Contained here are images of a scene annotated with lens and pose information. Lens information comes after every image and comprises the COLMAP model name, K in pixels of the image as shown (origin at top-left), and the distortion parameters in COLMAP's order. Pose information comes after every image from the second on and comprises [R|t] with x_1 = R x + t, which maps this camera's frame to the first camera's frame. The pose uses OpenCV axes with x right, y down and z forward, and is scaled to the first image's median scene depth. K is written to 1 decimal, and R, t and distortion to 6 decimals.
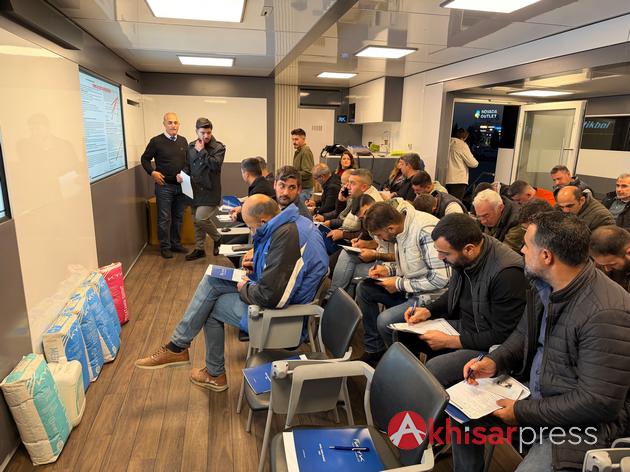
lens RADIAL K [[440.5, 0, 313.8], [0, 440.5, 238.0], [0, 0, 1]] dist [0.056300, -0.061863]
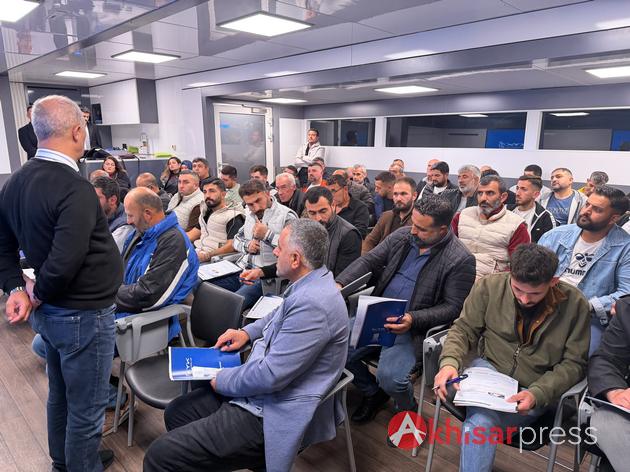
lens RADIAL K [[440.5, 0, 311.5], [0, 440.5, 232.4], [0, 0, 1]] dist [0.056300, -0.061863]
pose [[0.832040, -0.144054, 0.535684, -0.198586], [0.147640, 0.988369, 0.036469, -0.007936], [-0.534707, 0.048744, 0.843631, -0.055477]]
